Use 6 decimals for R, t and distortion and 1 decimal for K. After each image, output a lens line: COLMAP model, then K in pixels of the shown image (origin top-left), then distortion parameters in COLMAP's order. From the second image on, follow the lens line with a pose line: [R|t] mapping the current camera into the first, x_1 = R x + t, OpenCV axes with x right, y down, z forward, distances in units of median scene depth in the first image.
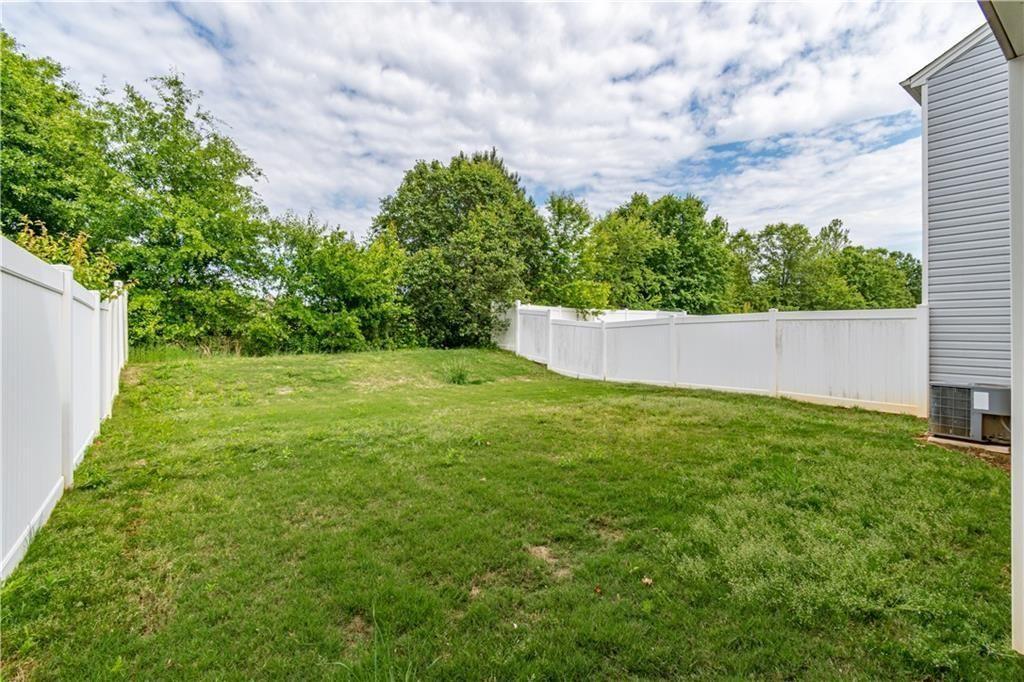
lens RADIAL K [[456.0, 0, 512.0], [0, 456.0, 341.0], [0, 0, 1]] dist [-0.001688, -0.000372]
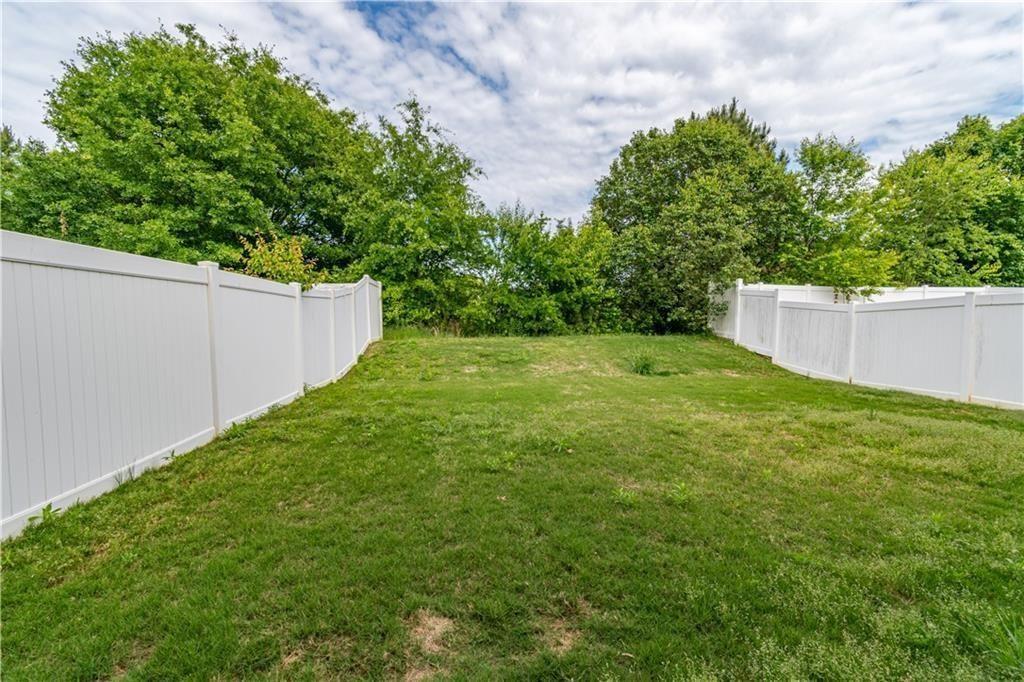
lens RADIAL K [[444.9, 0, 512.0], [0, 444.9, 354.0], [0, 0, 1]] dist [-0.000059, -0.000111]
pose [[0.856539, 0.047788, -0.513865, 0.081327], [-0.014291, 0.997518, 0.068946, -0.002087], [0.515885, -0.051711, 0.855096, 0.079436]]
